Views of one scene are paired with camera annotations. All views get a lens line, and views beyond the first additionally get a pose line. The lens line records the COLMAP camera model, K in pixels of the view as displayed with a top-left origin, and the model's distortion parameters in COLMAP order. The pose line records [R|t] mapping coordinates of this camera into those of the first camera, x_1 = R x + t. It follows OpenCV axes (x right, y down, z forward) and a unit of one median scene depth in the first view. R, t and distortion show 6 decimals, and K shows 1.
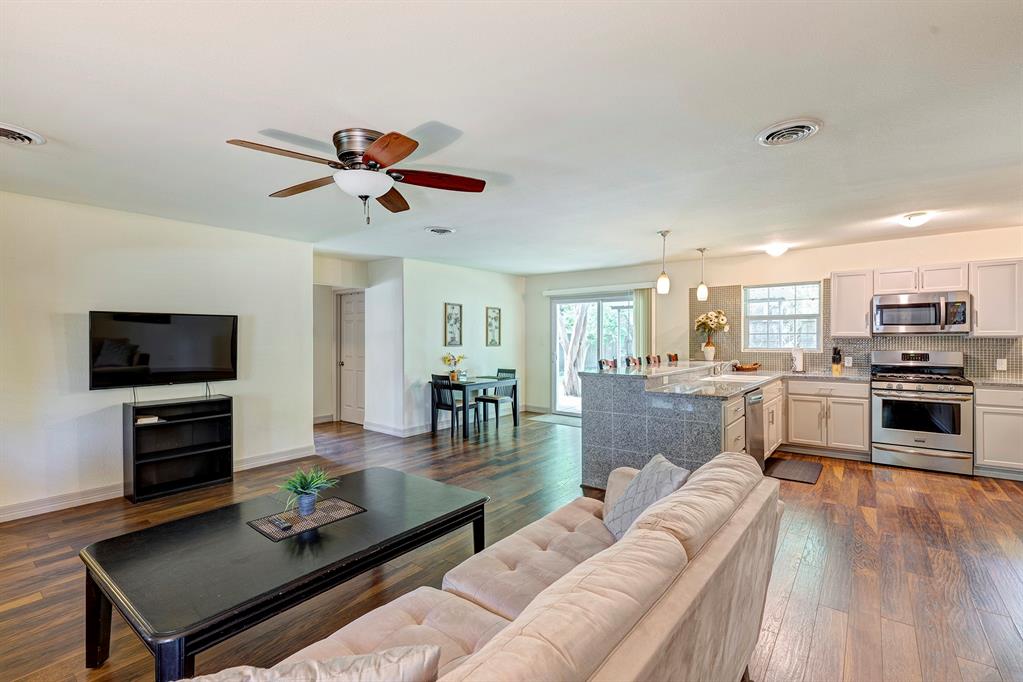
lens RADIAL K [[453.2, 0, 508.0], [0, 453.2, 341.0], [0, 0, 1]] dist [-0.002526, 0.000342]
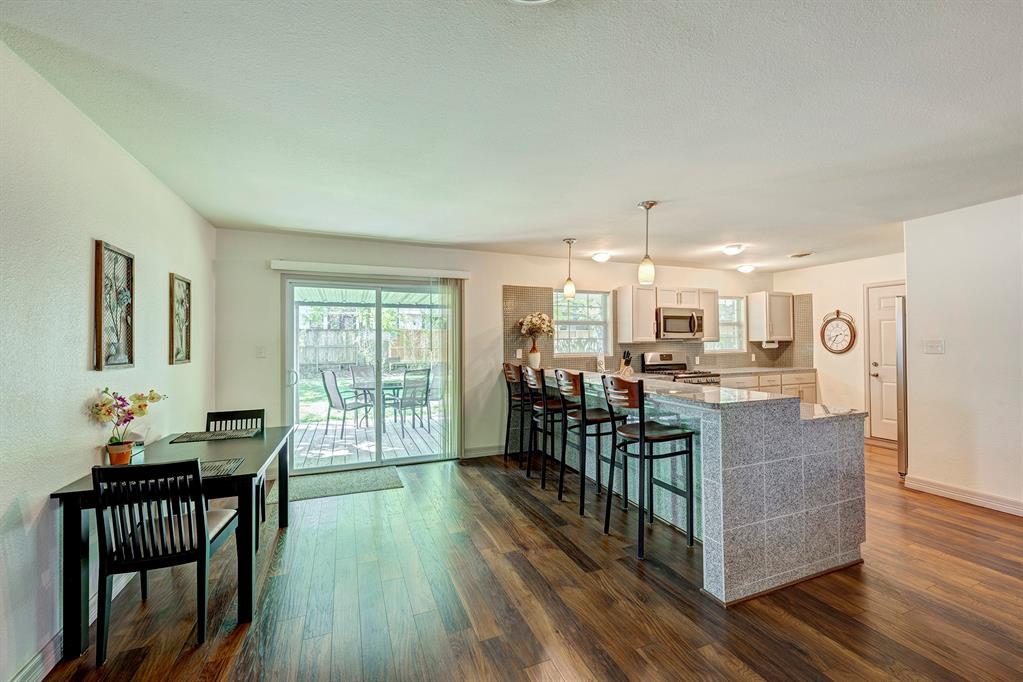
lens RADIAL K [[403.0, 0, 506.3], [0, 403.0, 344.3], [0, 0, 1]] dist [-0.001503, -0.000442]
pose [[0.503216, -0.003896, 0.864152, -0.272441], [0.010957, 0.999938, -0.001873, -0.003784], [-0.864091, 0.010411, 0.503227, 0.665932]]
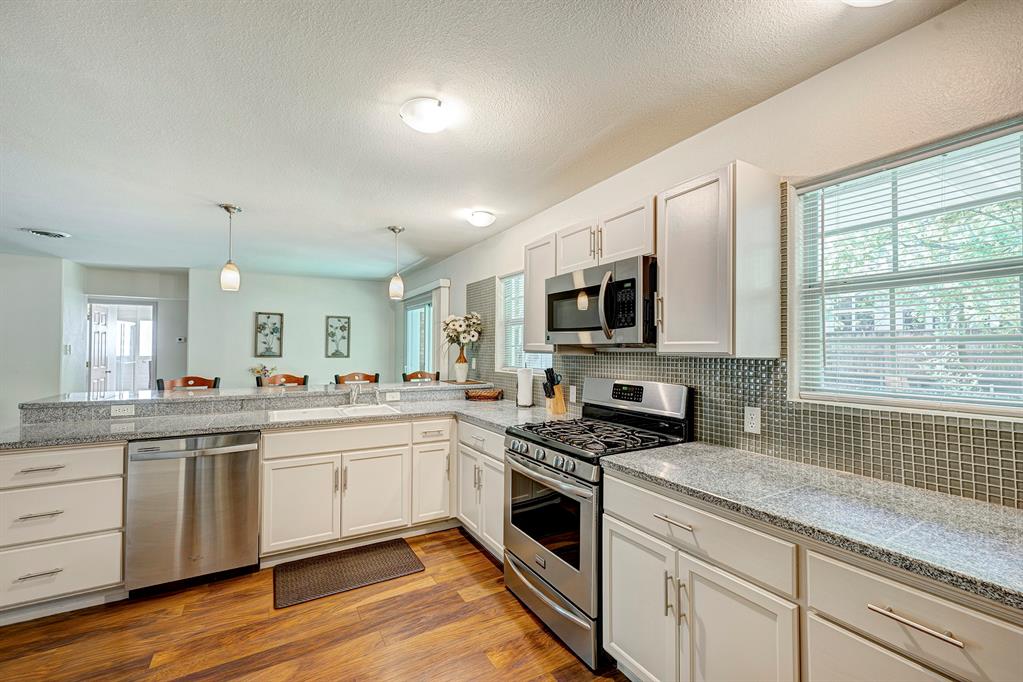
lens RADIAL K [[419.1, 0, 508.6], [0, 419.1, 343.3], [0, 0, 1]] dist [-0.002409, 0.001612]
pose [[0.931670, 0.002864, -0.363295, 0.775896], [-0.009549, 0.999816, -0.016608, -0.009401], [0.363181, 0.018942, 0.931526, 0.412680]]
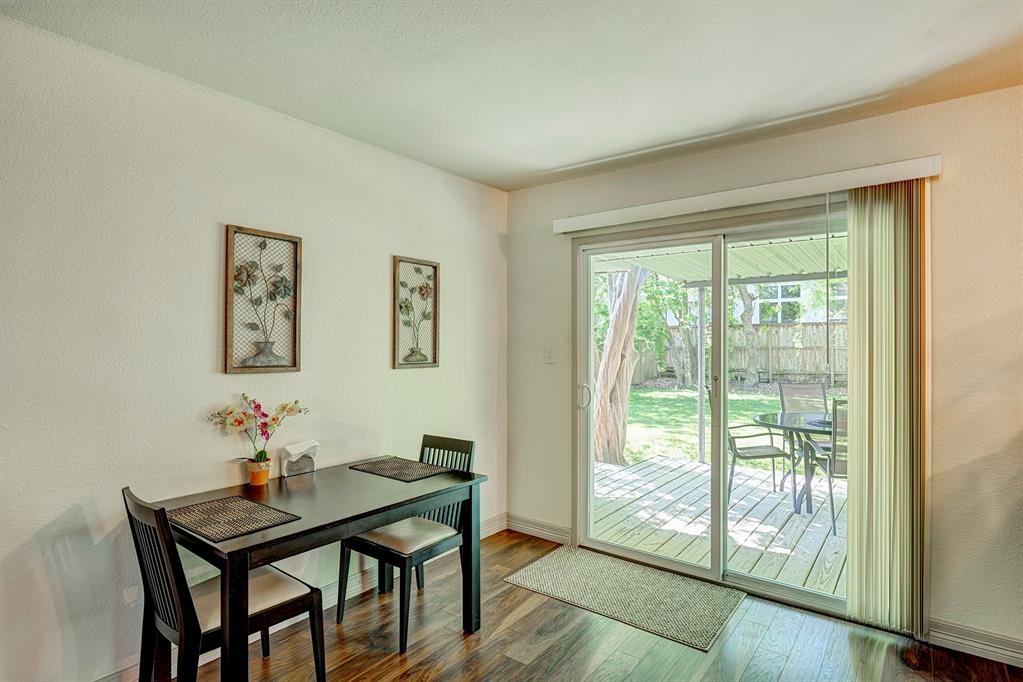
lens RADIAL K [[541.4, 0, 511.7], [0, 541.4, 341.2], [0, 0, 1]] dist [0.001015, 0.000151]
pose [[0.999748, 0.002462, 0.022312, 0.043087], [-0.002209, 0.999933, -0.011325, -0.006233], [-0.022338, 0.011273, 0.999687, 0.729858]]
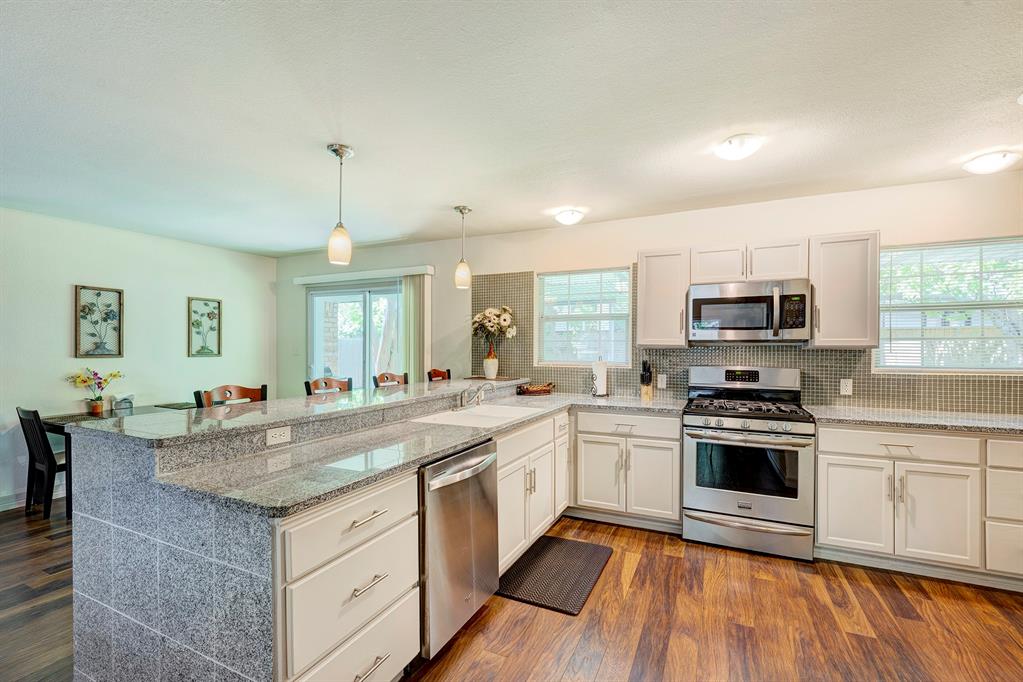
lens RADIAL K [[446.8, 0, 504.6], [0, 446.8, 352.9], [0, 0, 1]] dist [-0.003339, 0.001131]
pose [[0.975181, 0.002261, 0.221397, 0.320775], [-0.004792, 0.999929, 0.010895, -0.004341], [-0.221357, -0.011685, 0.975123, 0.337055]]
